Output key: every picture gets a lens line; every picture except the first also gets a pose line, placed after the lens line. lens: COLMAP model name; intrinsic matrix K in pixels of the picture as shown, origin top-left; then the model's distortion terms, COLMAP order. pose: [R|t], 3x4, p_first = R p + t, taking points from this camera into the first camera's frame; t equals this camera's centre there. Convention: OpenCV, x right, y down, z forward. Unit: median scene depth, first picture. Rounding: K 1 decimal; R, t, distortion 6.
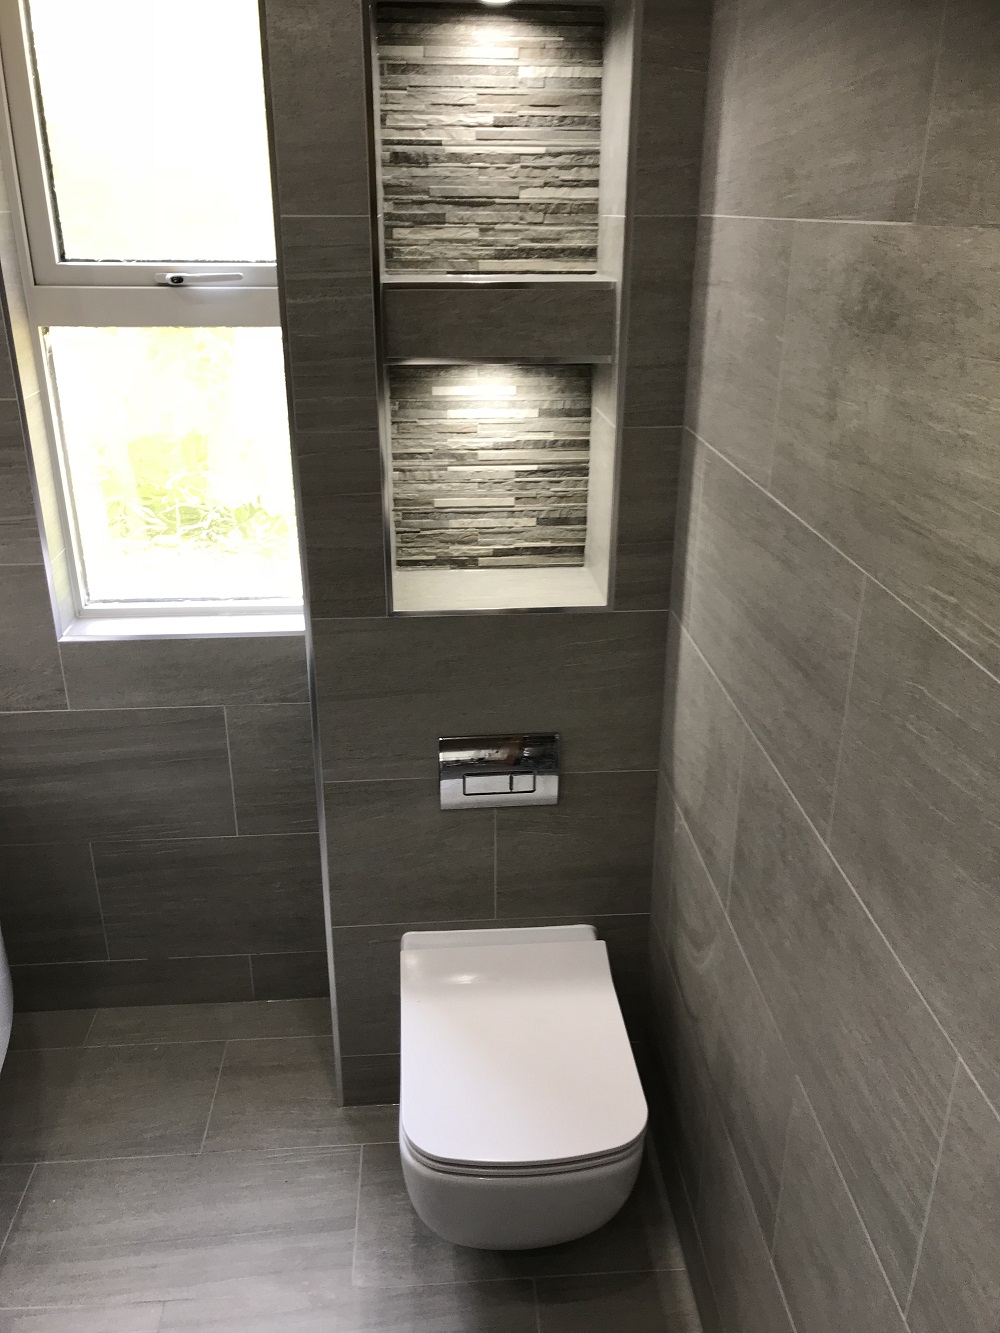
lens RADIAL K [[1096.5, 0, 506.5], [0, 1096.5, 653.0], [0, 0, 1]] dist [0.042726, -0.060611]
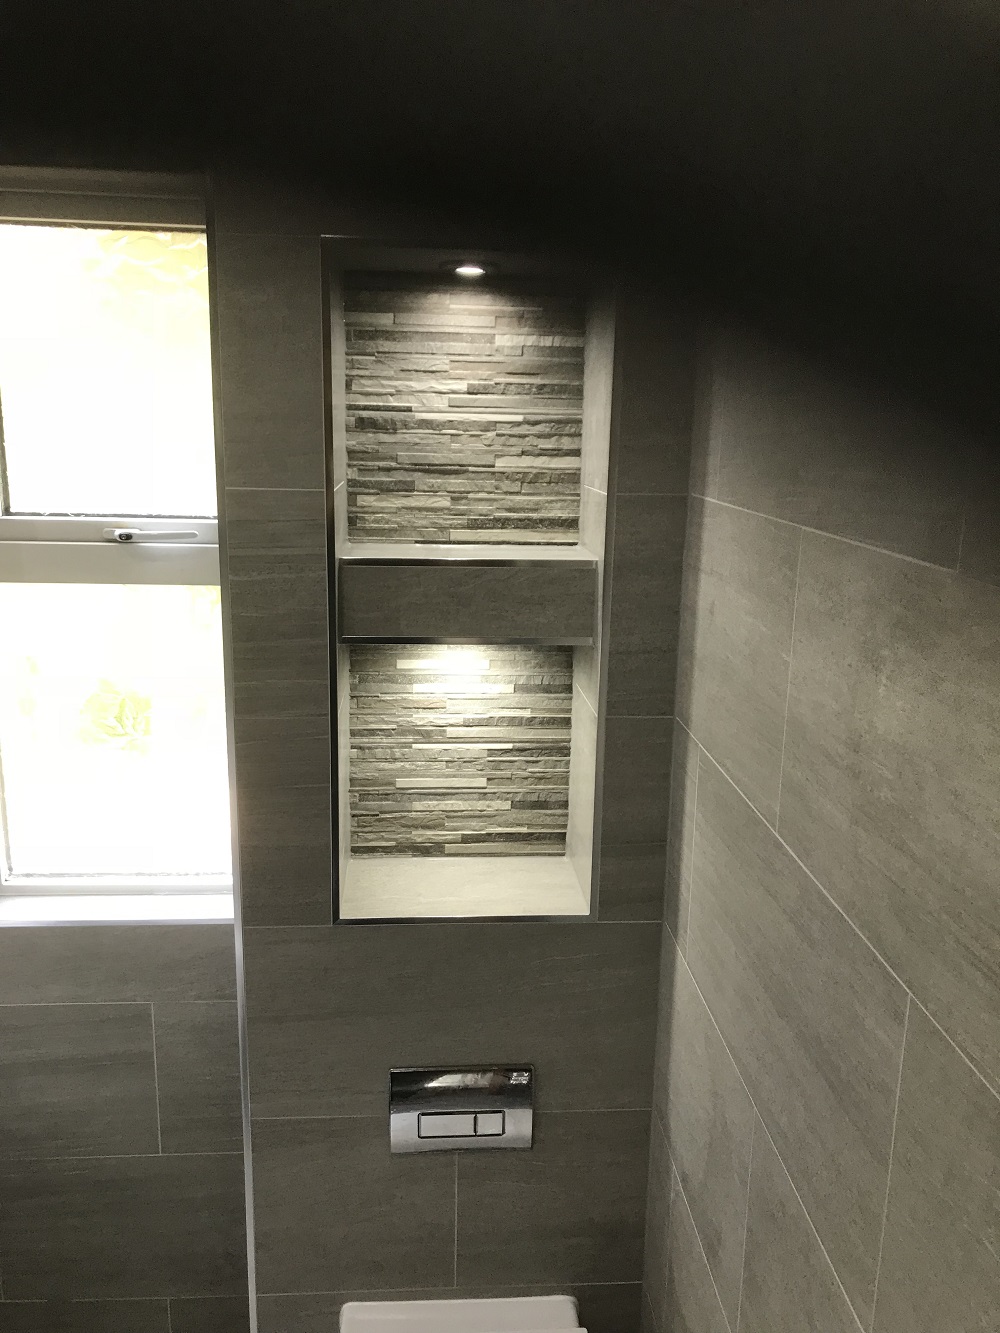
lens RADIAL K [[1096.5, 0, 500.8], [0, 1096.5, 655.2], [0, 0, 1]] dist [0.042726, -0.060611]
pose [[0.999854, 0.016287, -0.005207, 0.023202], [-0.016928, 0.985818, -0.166959, -0.097980], [0.002414, 0.167023, 0.985950, 0.114098]]
